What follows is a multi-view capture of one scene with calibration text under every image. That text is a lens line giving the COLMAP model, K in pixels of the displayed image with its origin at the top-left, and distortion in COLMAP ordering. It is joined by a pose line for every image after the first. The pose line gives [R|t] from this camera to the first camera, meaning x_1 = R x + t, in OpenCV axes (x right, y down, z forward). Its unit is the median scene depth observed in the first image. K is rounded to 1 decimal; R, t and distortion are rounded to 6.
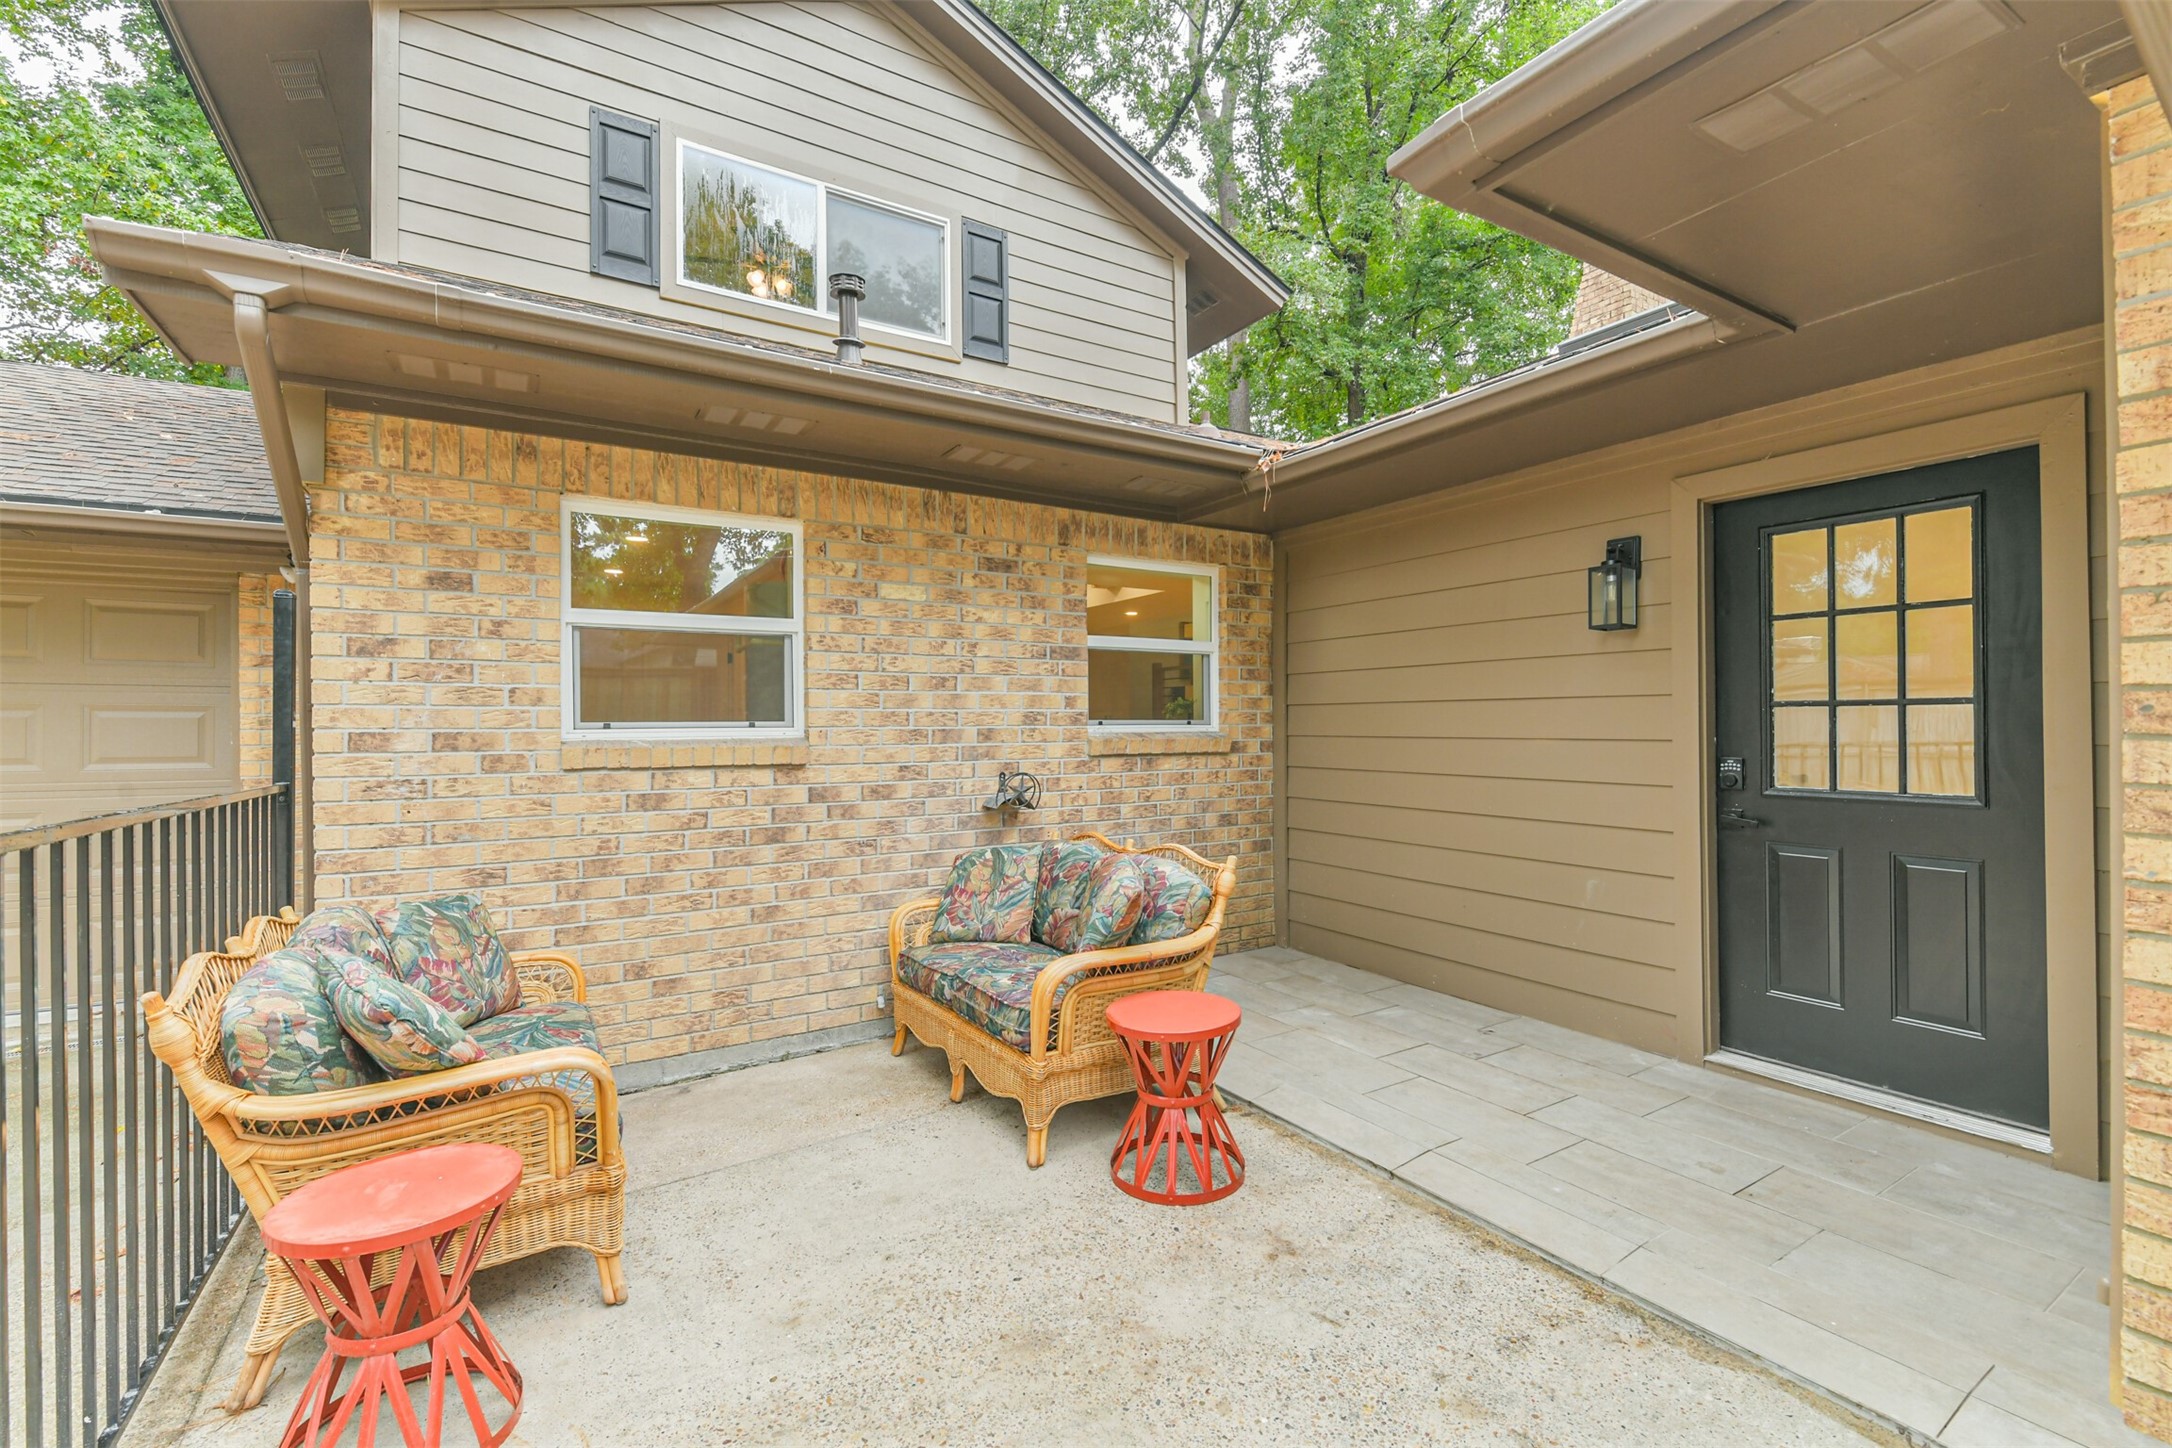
lens RADIAL K [[942.7, 0, 1090.4], [0, 942.7, 731.4], [0, 0, 1]] dist [0.022483, -0.007199]
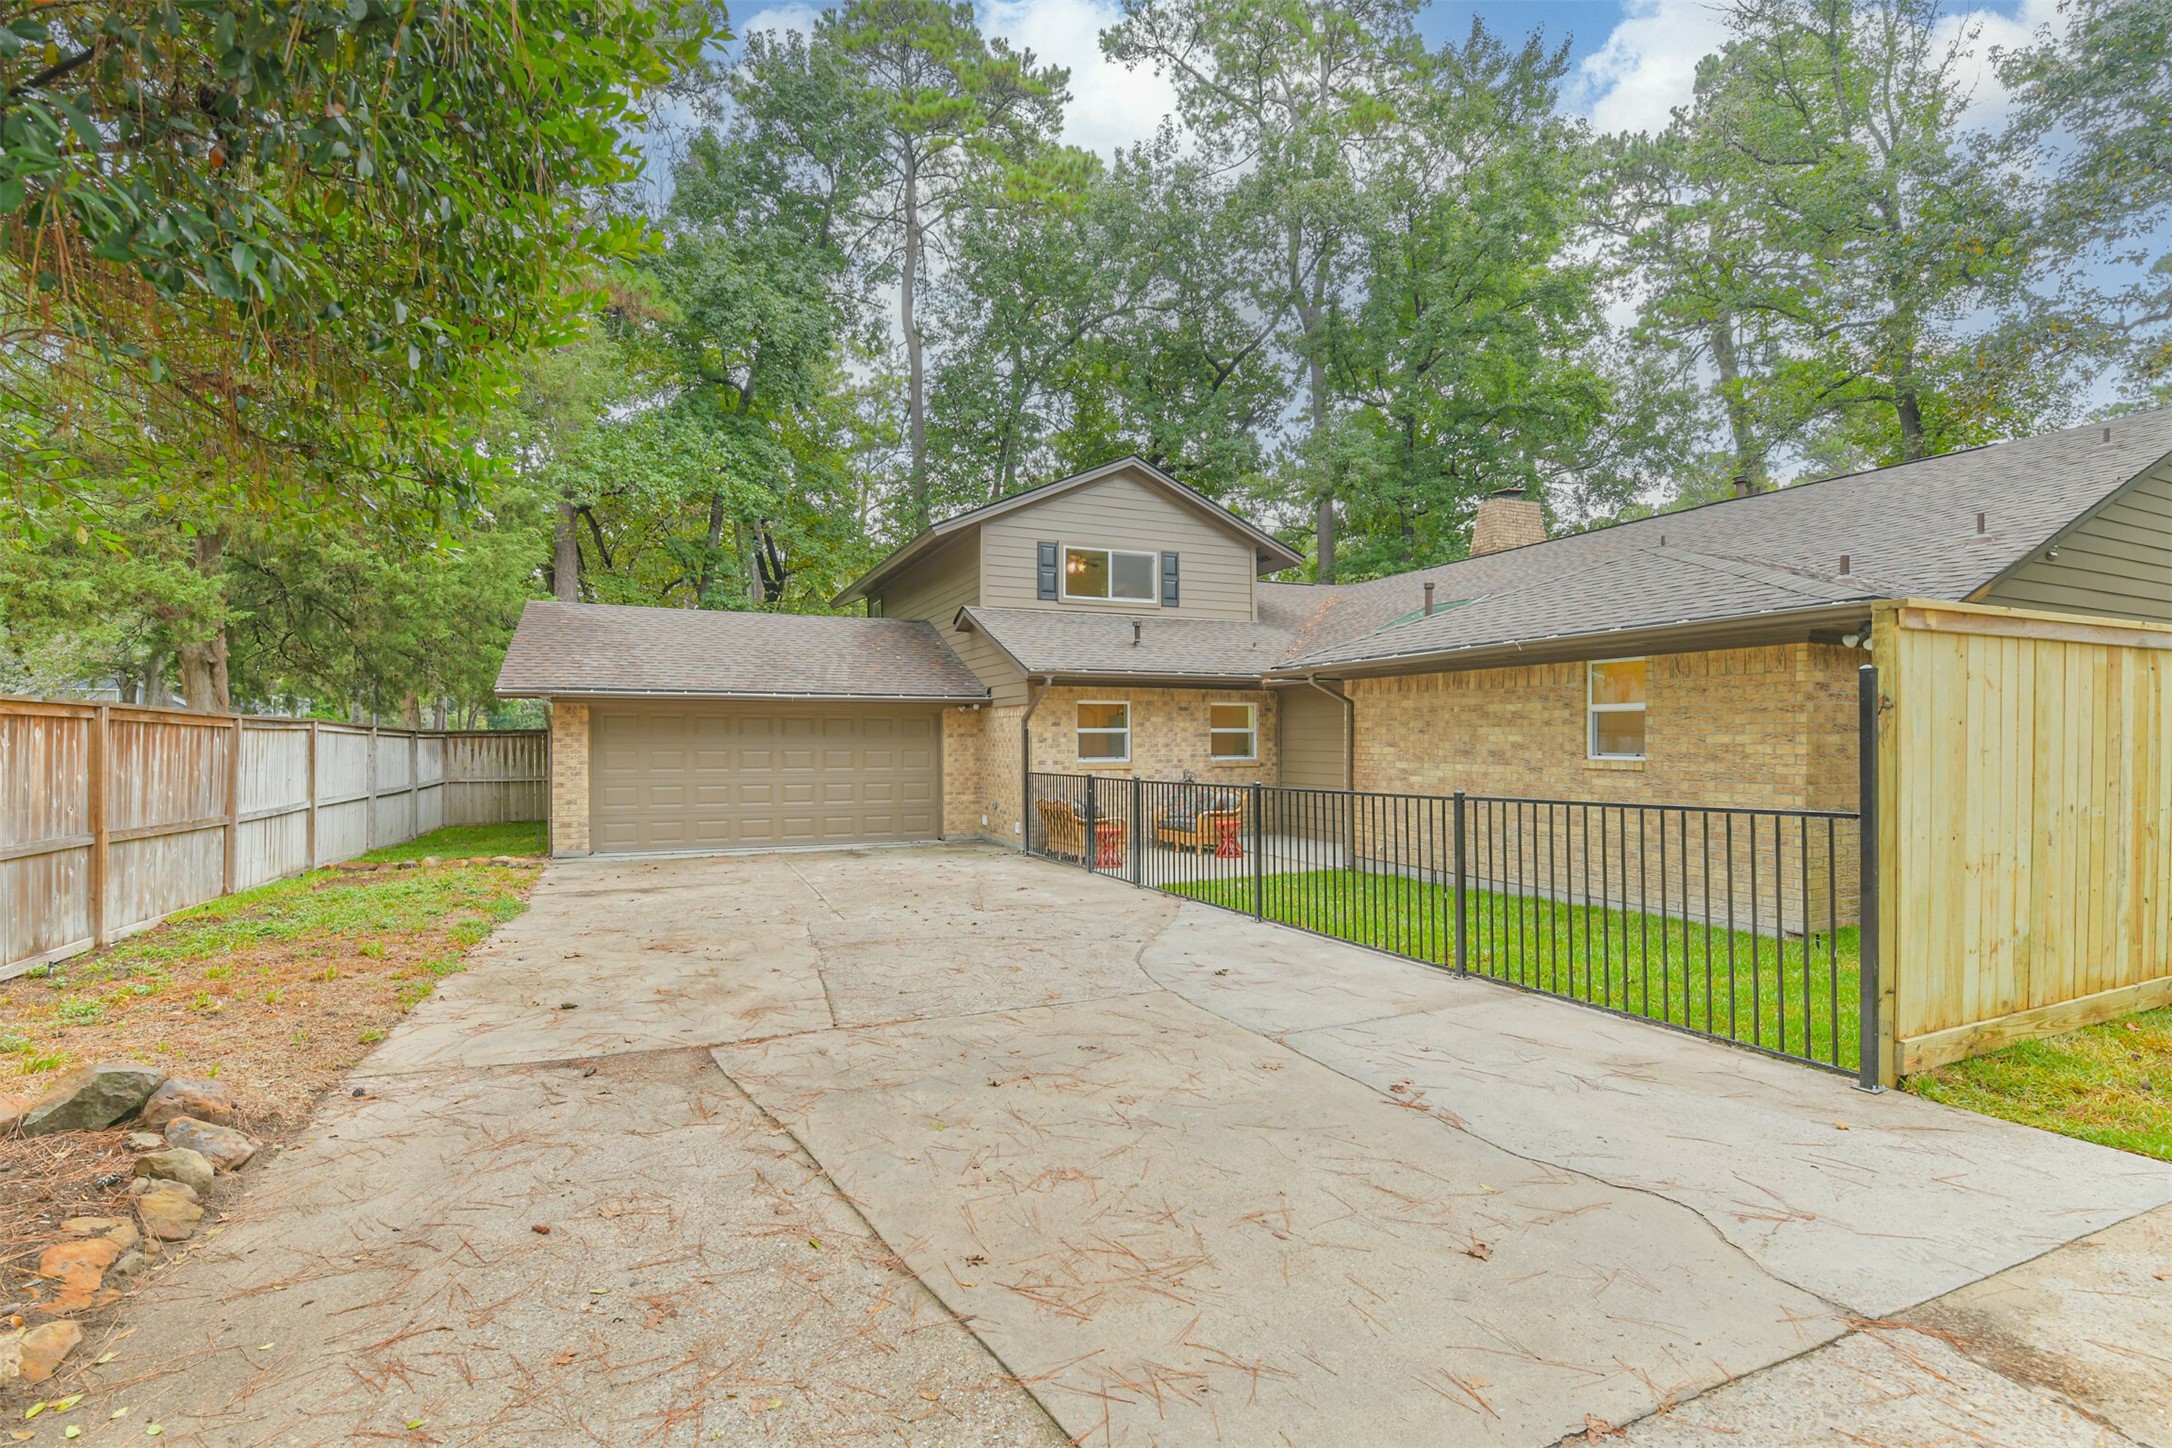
lens RADIAL K [[942.7, 0, 1090.4], [0, 942.7, 731.4], [0, 0, 1]] dist [0.022483, -0.007199]
pose [[0.990545, 0.000225, -0.137186, 0.026790], [-0.002382, 0.999876, -0.015559, -0.039003], [0.137165, 0.015738, 0.990423, -1.935030]]
